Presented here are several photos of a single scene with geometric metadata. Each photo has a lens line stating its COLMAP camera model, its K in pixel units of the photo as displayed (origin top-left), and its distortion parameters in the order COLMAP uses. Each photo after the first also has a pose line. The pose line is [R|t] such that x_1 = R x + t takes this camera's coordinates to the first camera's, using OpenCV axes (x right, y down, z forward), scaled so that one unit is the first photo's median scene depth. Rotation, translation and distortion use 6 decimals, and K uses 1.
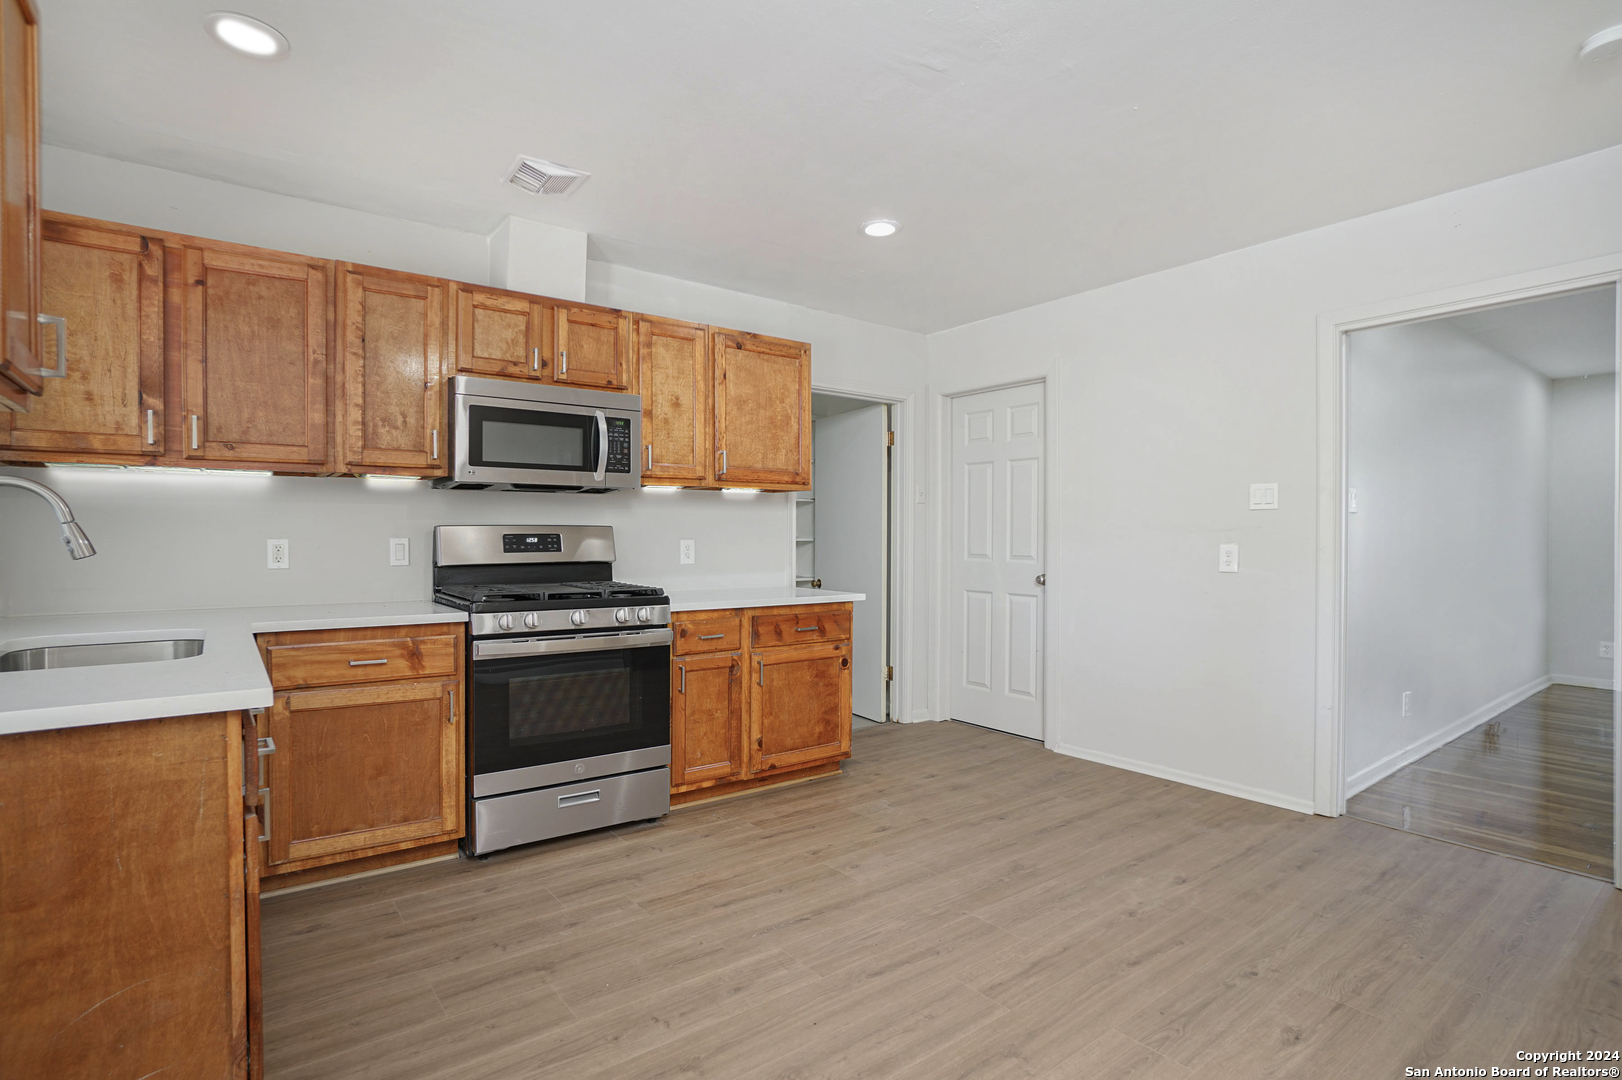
lens RADIAL K [[776.5, 0, 776.9], [0, 776.5, 538.7], [0, 0, 1]] dist [-0.038025, 0.009131]
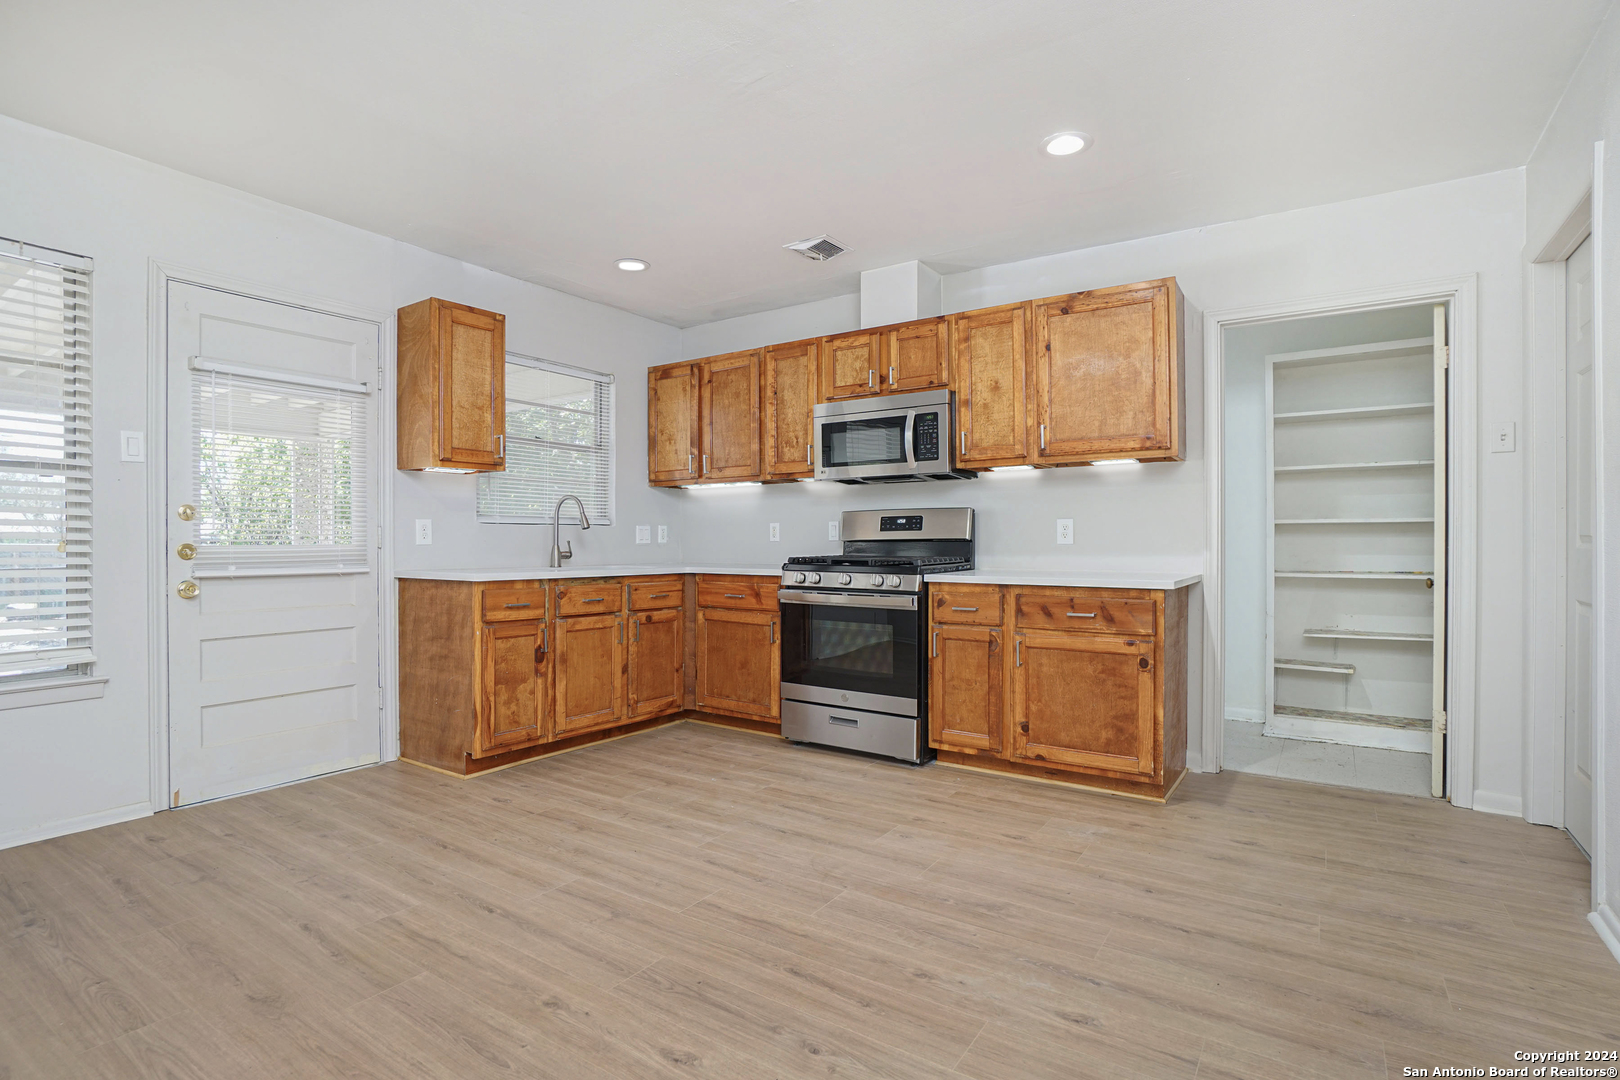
lens RADIAL K [[775.6, 0, 812.5], [0, 775.6, 537.8], [0, 0, 1]] dist [-0.038025, 0.009131]
pose [[0.361099, -0.002836, -0.932523, 0.881380], [0.002148, 0.999995, -0.002209, 0.034545], [0.932525, -0.001206, 0.361103, 0.467567]]
